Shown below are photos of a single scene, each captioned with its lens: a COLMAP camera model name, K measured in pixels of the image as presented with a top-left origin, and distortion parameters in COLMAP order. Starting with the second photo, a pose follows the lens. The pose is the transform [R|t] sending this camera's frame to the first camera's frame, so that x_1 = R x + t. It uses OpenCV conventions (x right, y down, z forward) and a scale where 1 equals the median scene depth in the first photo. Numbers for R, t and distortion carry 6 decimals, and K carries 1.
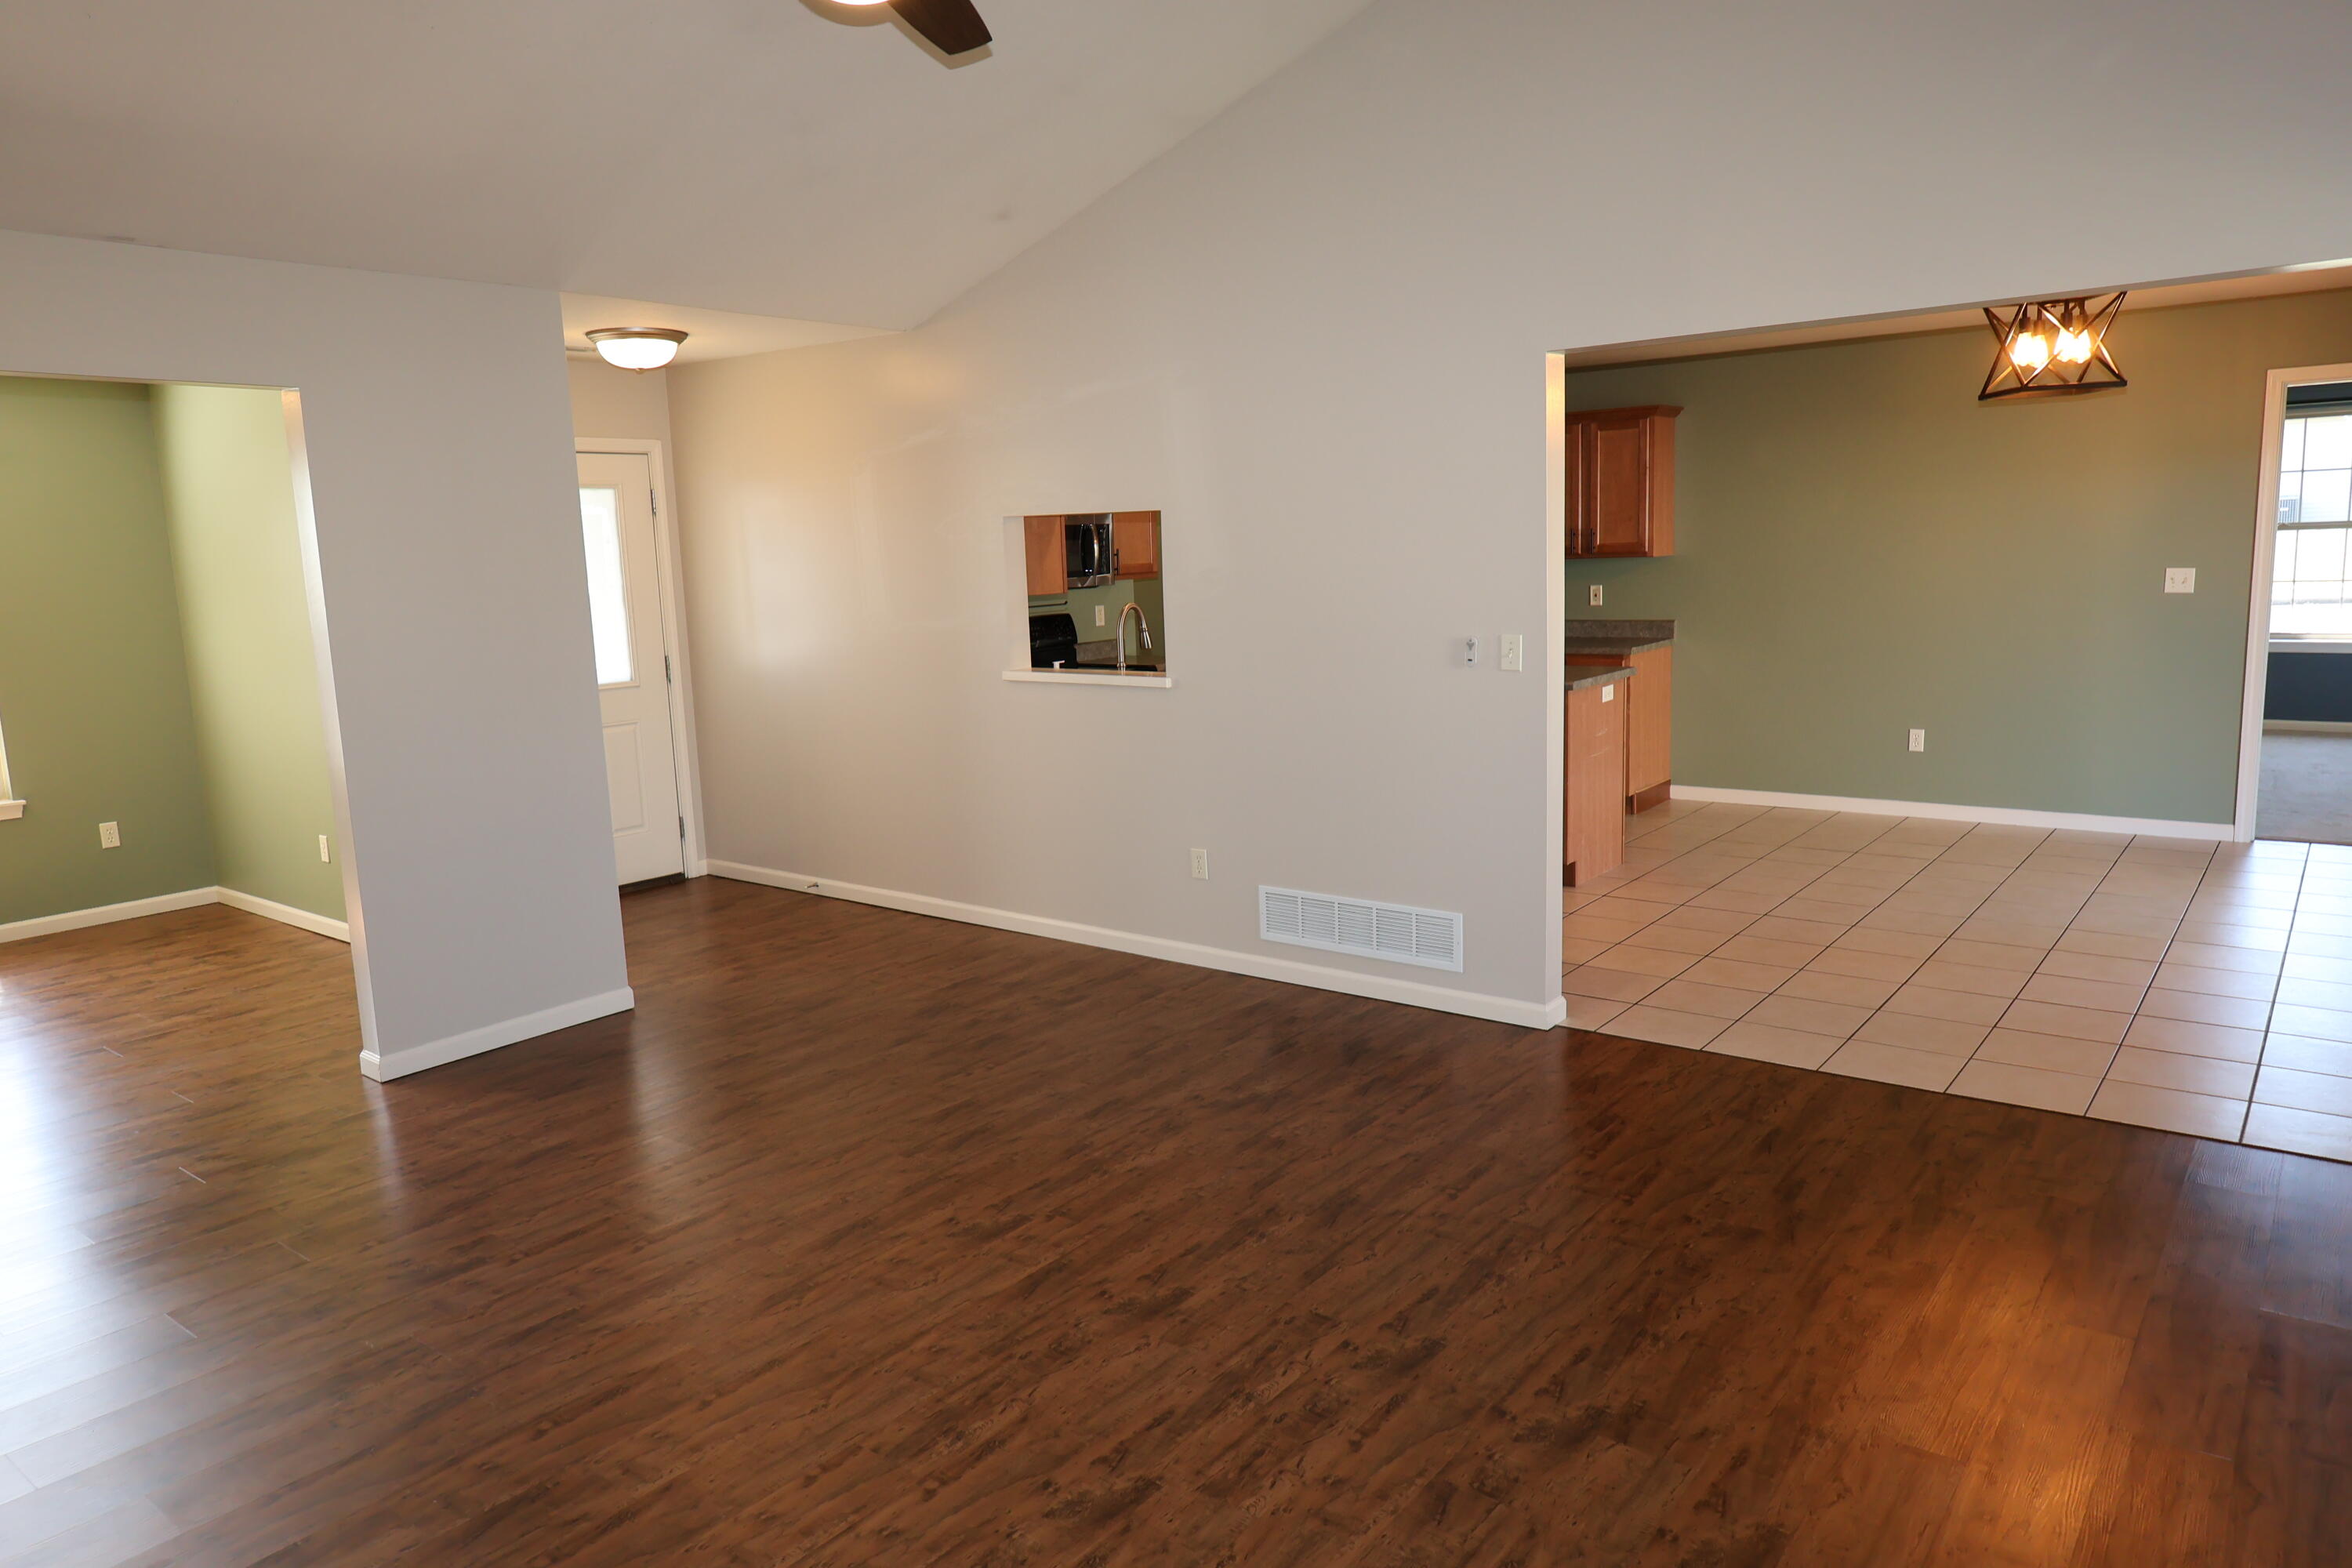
lens RADIAL K [[1531.2, 0, 1176.3], [0, 1531.2, 769.1], [0, 0, 1]] dist [0.000371, -0.002016]
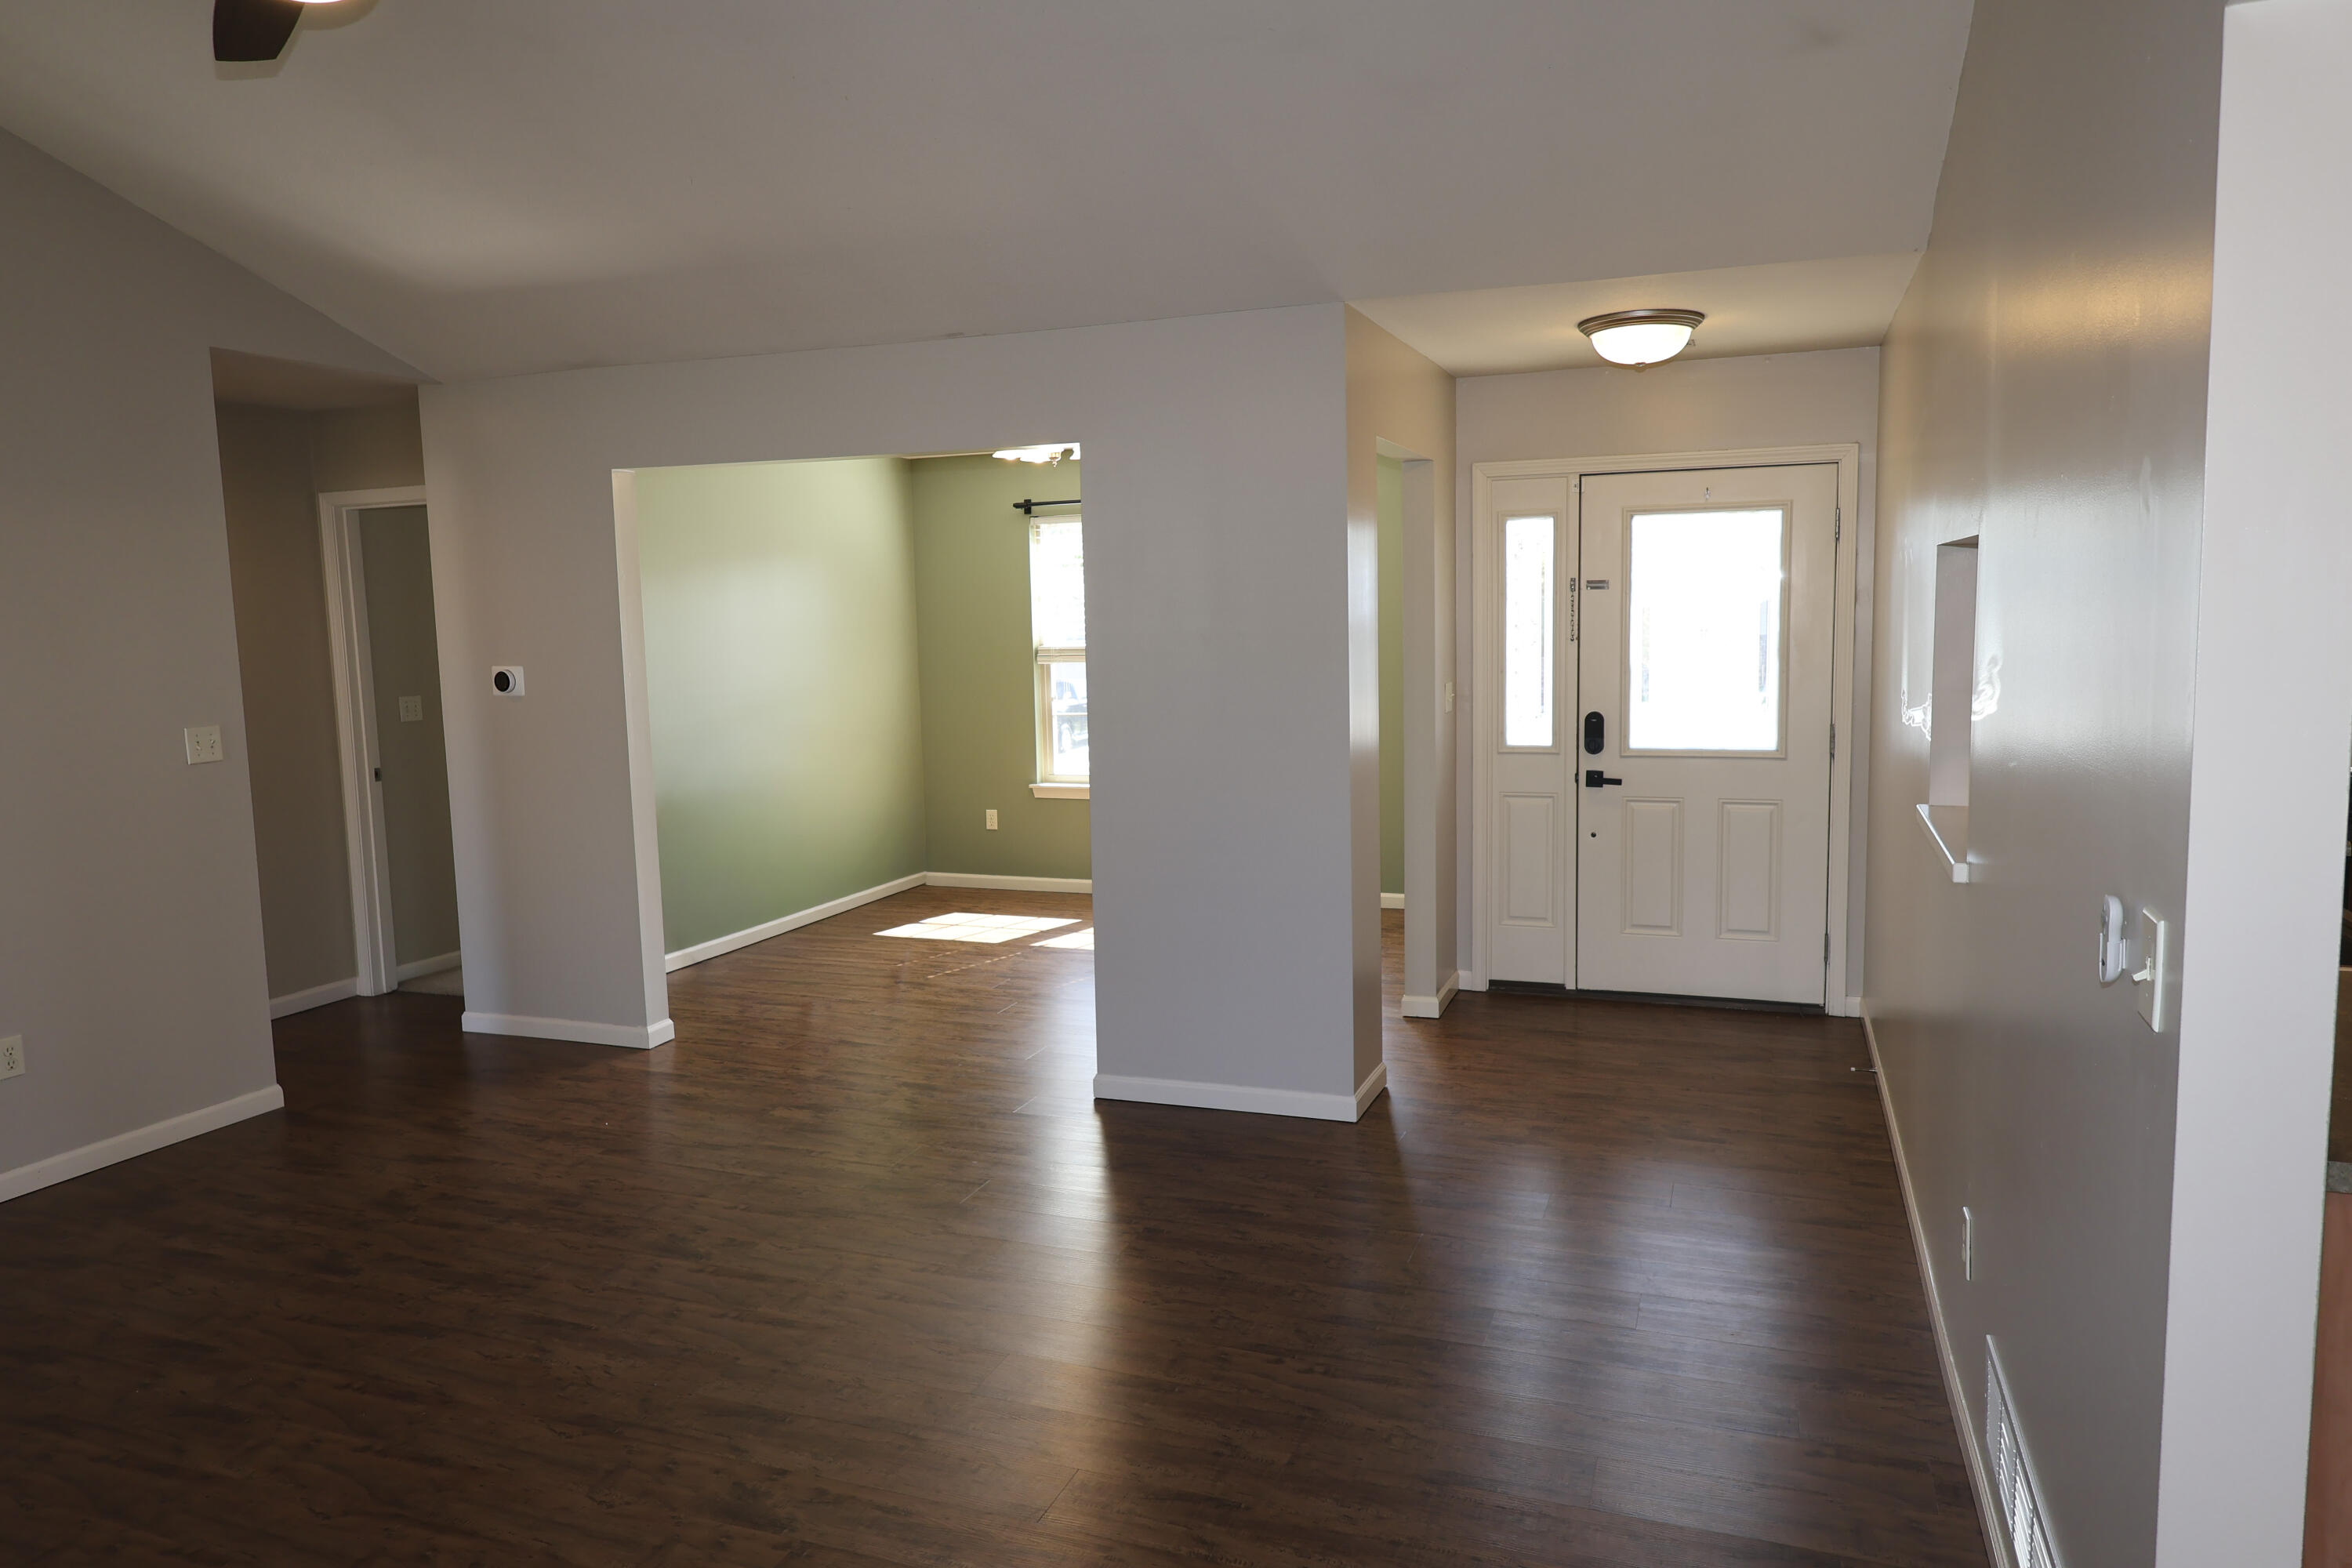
lens RADIAL K [[1531.2, 0, 1176.3], [0, 1531.2, 769.1], [0, 0, 1]] dist [0.000371, -0.002016]
pose [[0.299270, 0.125840, -0.945834, 0.530048], [-0.133136, 0.987075, 0.089202, -0.135838], [0.944834, 0.099229, 0.312156, 0.799521]]
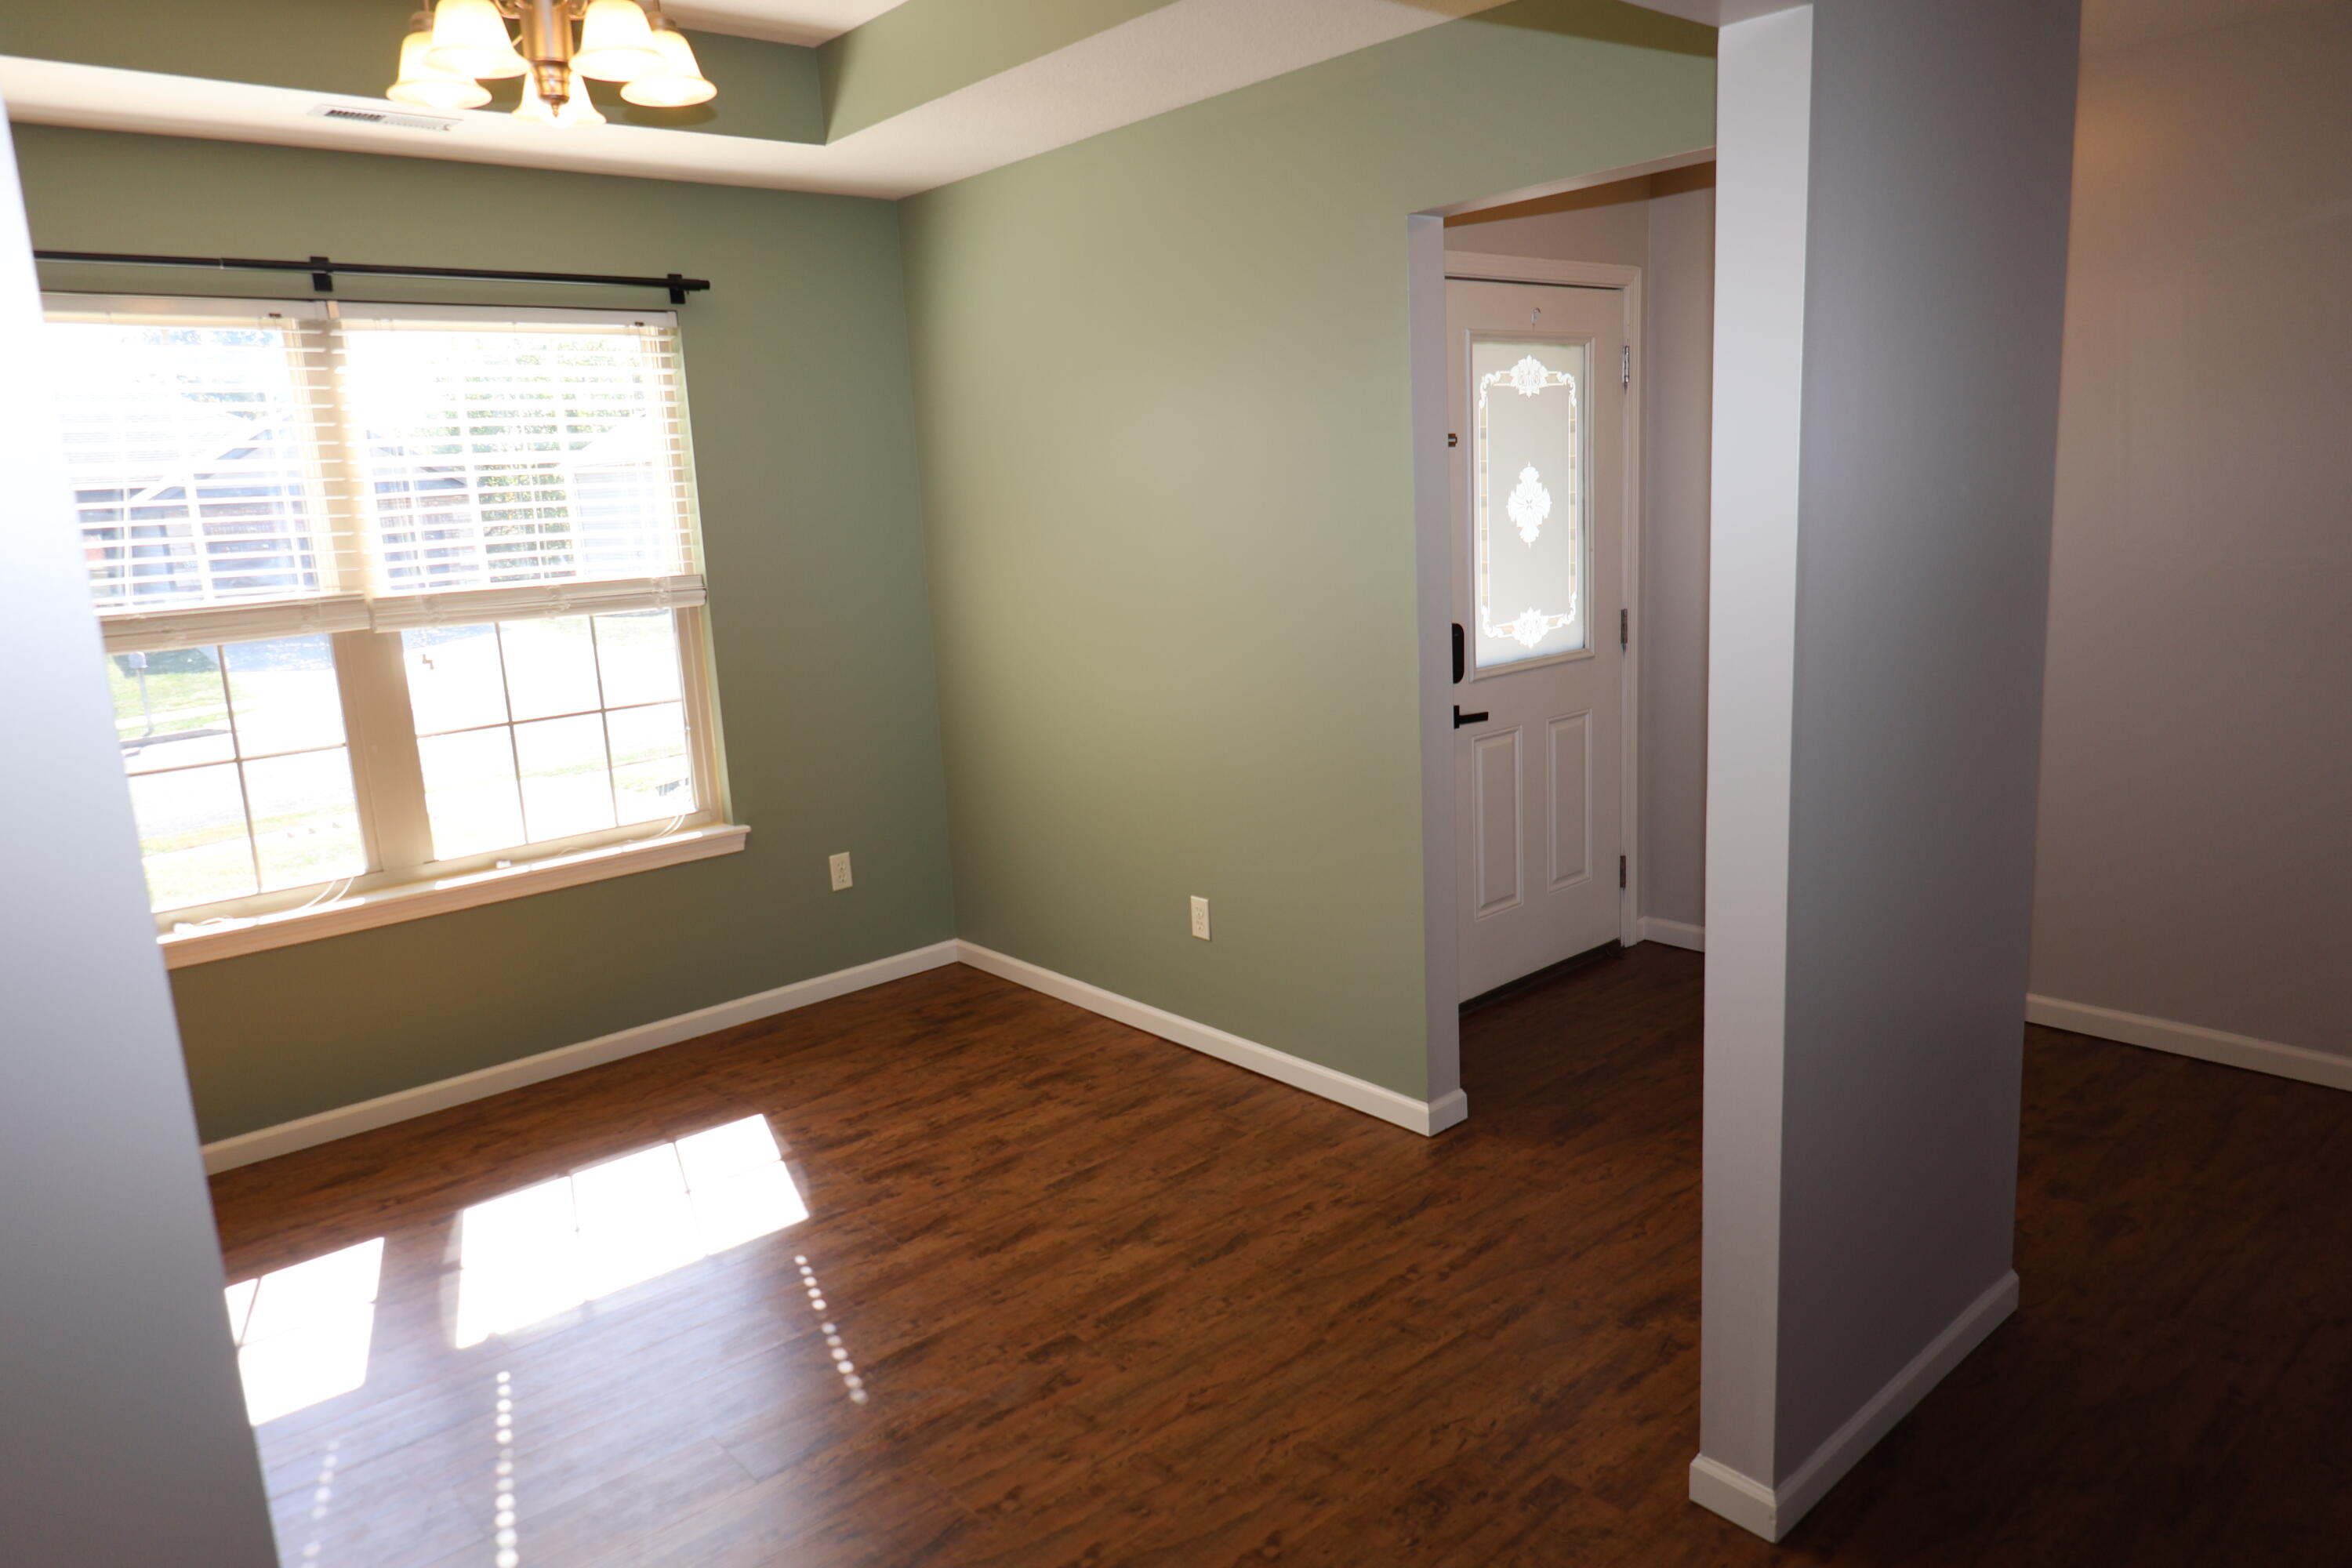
lens RADIAL K [[1516.7, 0, 1181.2], [0, 1516.7, 773.2], [0, 0, 1]] dist [-0.007086, -0.006385]
pose [[0.983605, 0.019878, -0.179239, -0.708090], [-0.011261, 0.998737, 0.048965, -0.061504], [0.179986, -0.046144, 0.982586, 0.593532]]
